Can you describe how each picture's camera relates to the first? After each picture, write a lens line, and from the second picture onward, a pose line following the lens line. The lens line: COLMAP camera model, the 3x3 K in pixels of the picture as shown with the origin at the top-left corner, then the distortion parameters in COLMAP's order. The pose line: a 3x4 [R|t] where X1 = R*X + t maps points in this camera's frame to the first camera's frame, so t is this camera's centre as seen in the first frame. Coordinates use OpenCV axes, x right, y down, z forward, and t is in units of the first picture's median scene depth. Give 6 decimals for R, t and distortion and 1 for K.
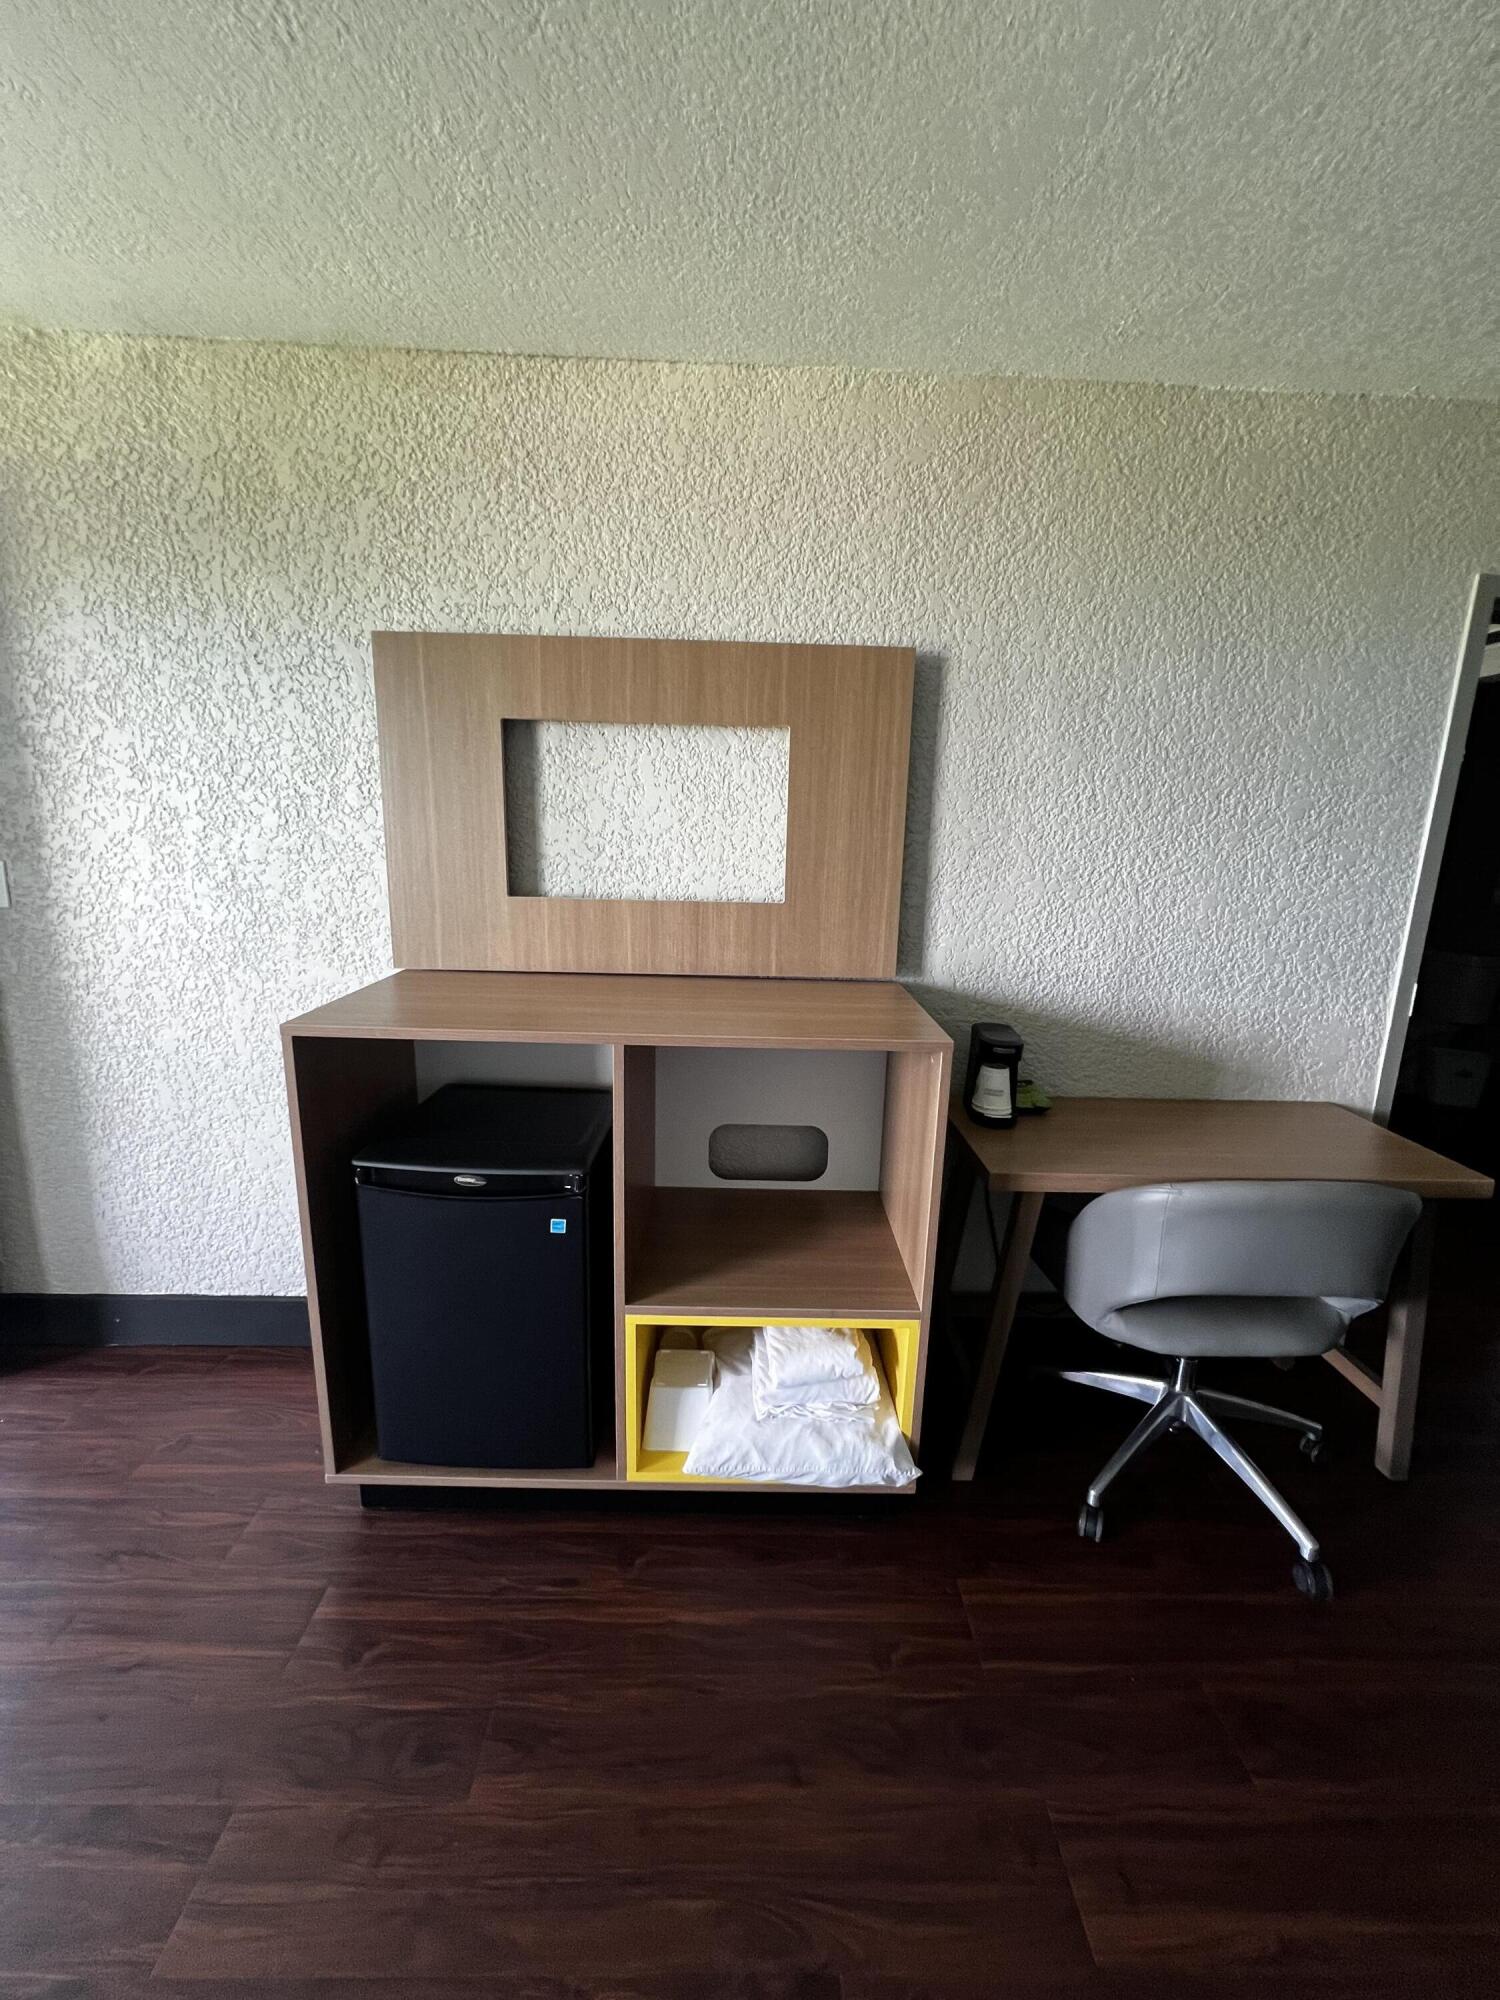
lens RADIAL K [[809.2, 0, 748.8], [0, 809.2, 996.4], [0, 0, 1]] dist [-0.000551, 0.000102]
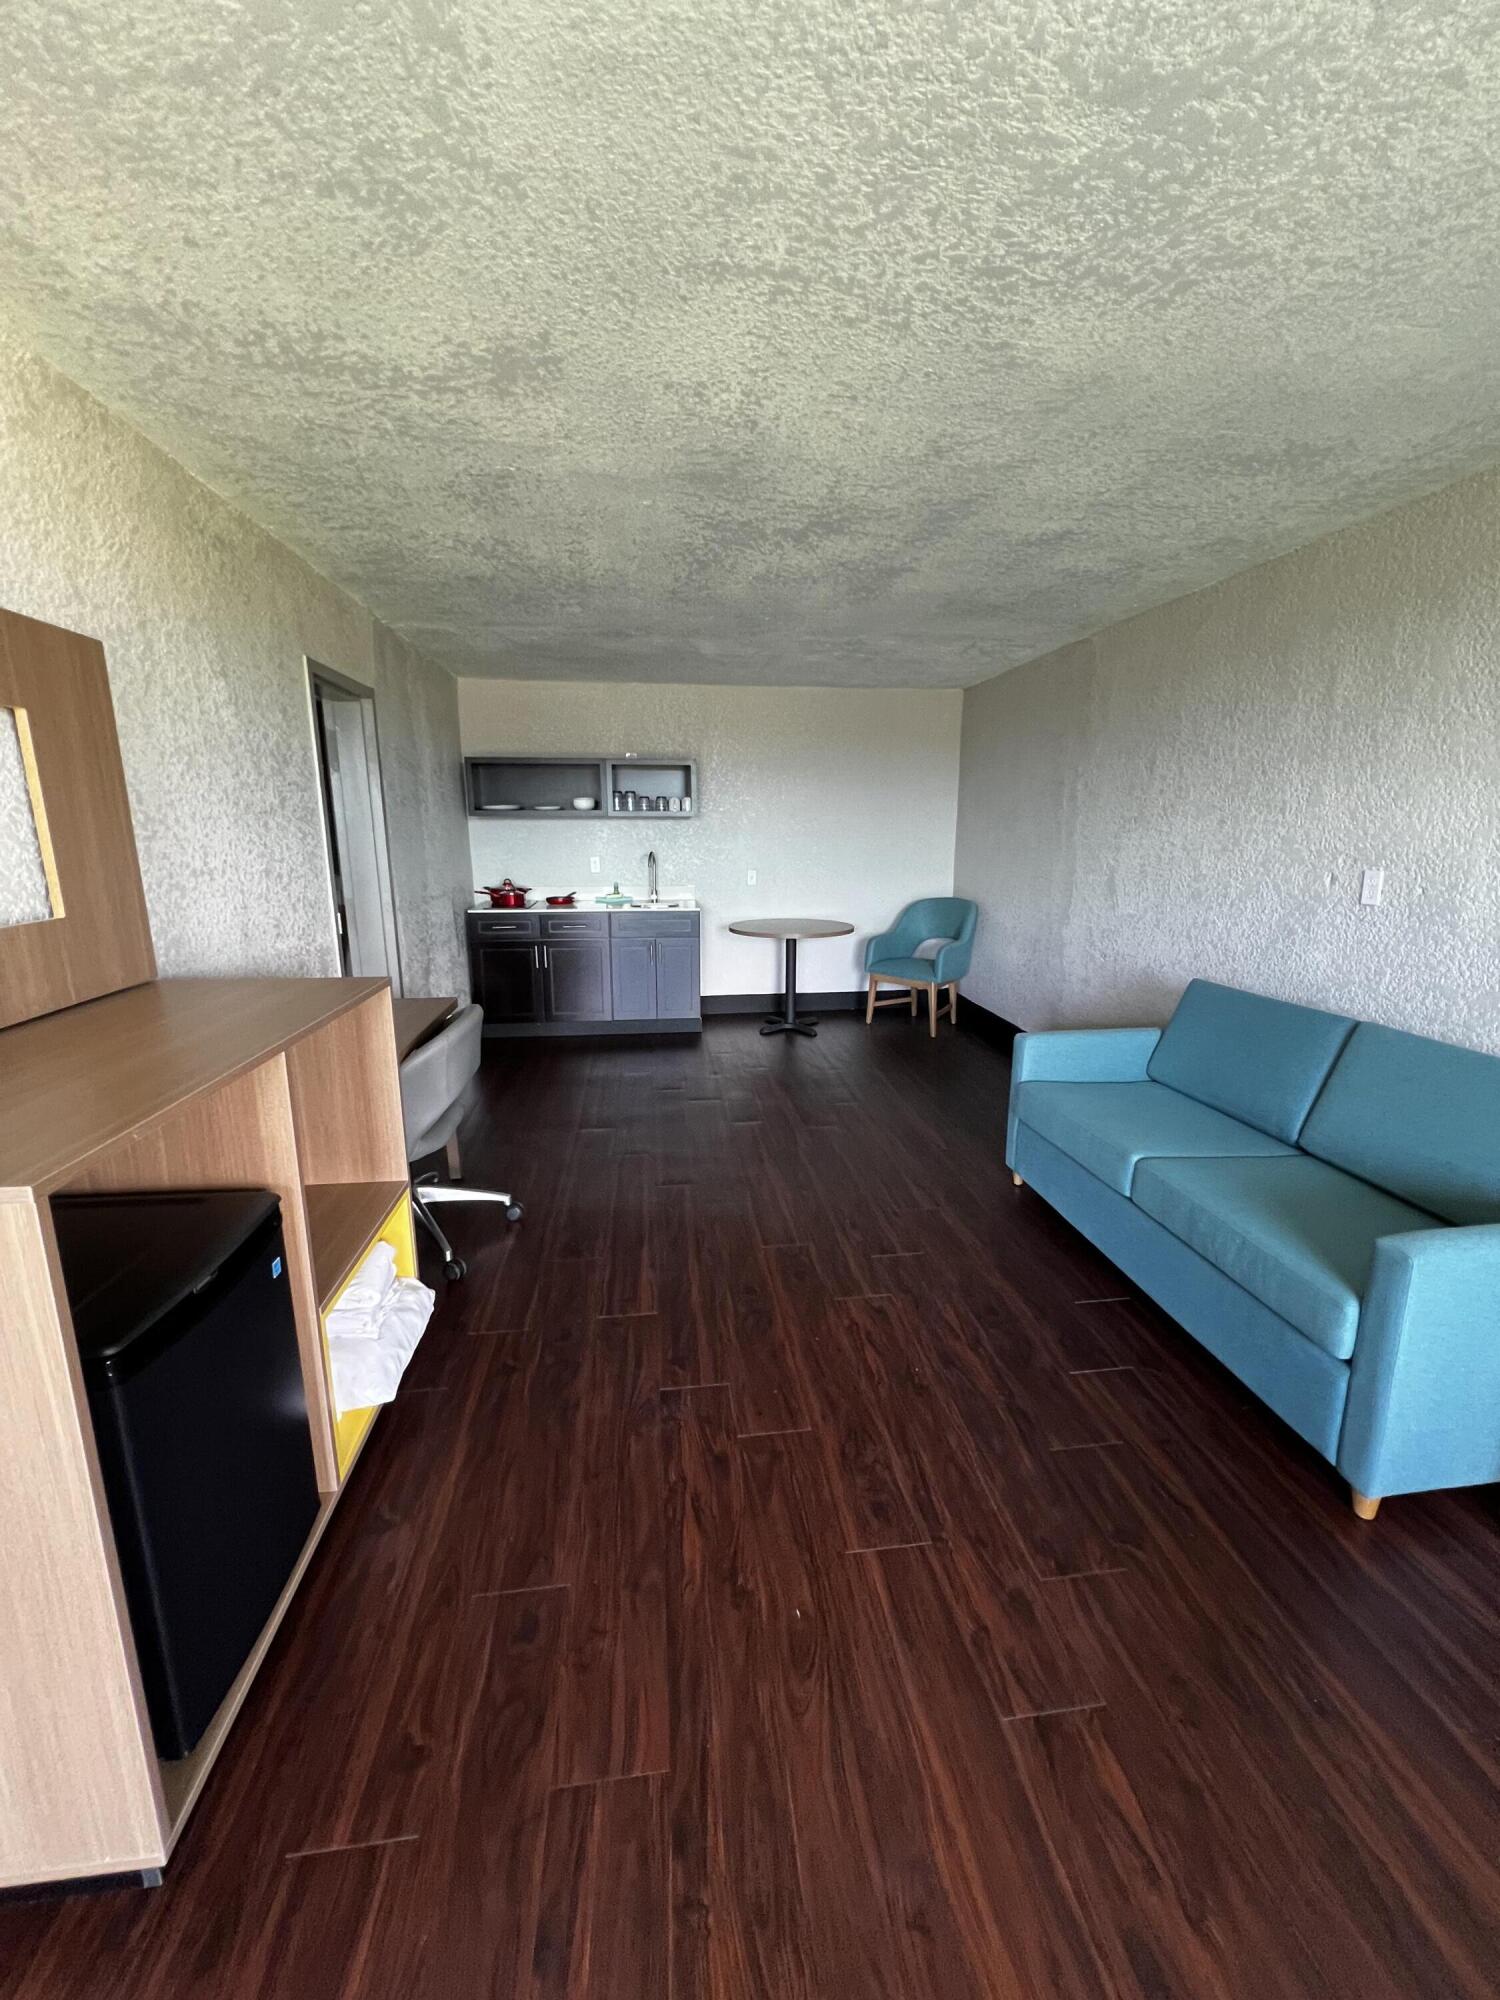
lens RADIAL K [[820.1, 0, 750.1], [0, 820.1, 1001.7], [0, 0, 1]] dist [-0.000021, 0.000052]
pose [[-0.110434, -0.238779, 0.964774, -1.108678], [0.202305, 0.944989, 0.257039, -0.131847], [-0.973076, 0.223564, -0.056052, 0.451200]]
